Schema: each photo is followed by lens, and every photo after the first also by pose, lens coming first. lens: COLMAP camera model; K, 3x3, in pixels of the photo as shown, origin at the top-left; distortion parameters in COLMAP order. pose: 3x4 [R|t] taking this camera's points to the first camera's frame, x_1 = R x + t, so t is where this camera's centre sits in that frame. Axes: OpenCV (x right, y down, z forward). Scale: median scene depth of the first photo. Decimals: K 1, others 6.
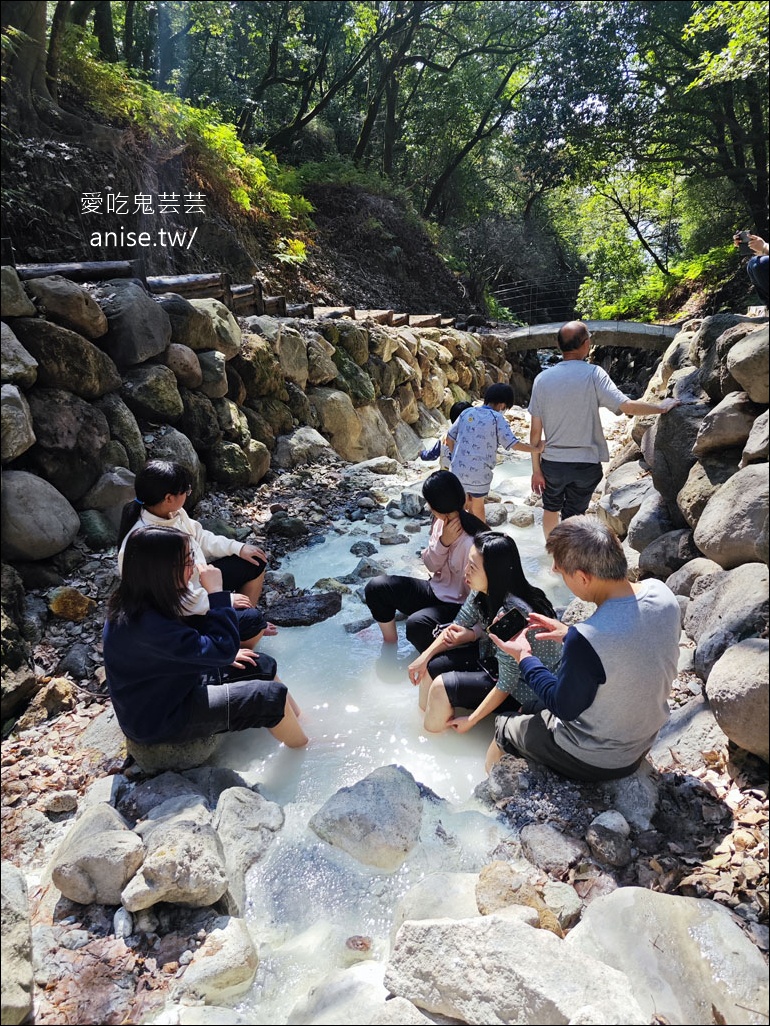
lens RADIAL K [[675.0, 0, 385.0], [0, 675.0, 513.0], [0, 0, 1]] dist [0.064129, -0.055272]
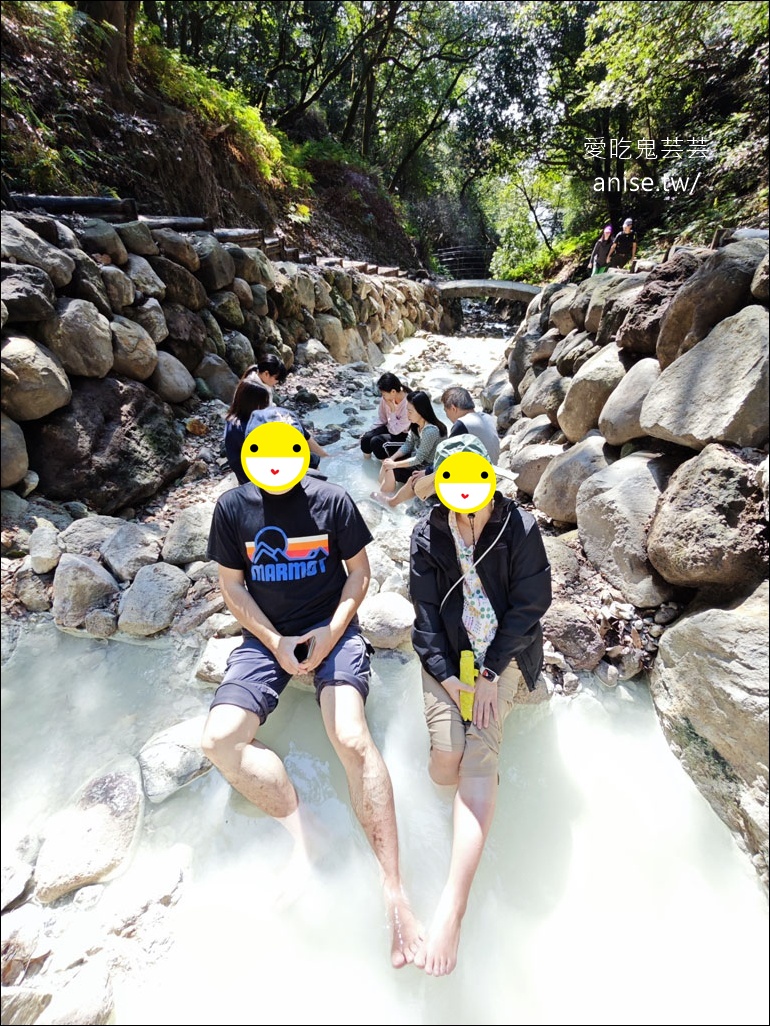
lens RADIAL K [[435.1, 0, 385.0], [0, 435.1, 513.0], [0, 0, 1]] dist [0.003768, 0.000716]
pose [[0.996588, 0.029032, 0.077262, -0.009725], [-0.046082, 0.972328, 0.229031, 0.020338], [-0.068475, -0.231810, 0.970348, -0.079189]]
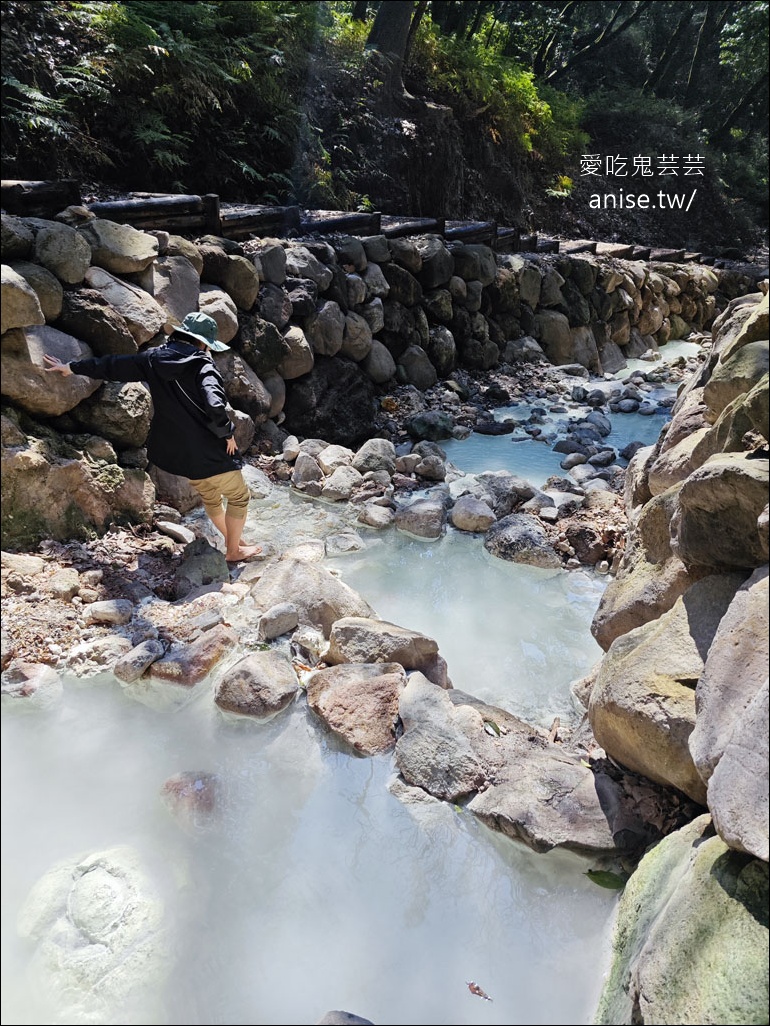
lens RADIAL K [[675.0, 0, 385.0], [0, 675.0, 513.0], [0, 0, 1]] dist [0.064129, -0.055272]
pose [[0.927330, 0.202740, -0.314572, 0.086833], [-0.160813, 0.974860, 0.154232, 0.043617], [0.337933, -0.092436, 0.936620, -0.332293]]
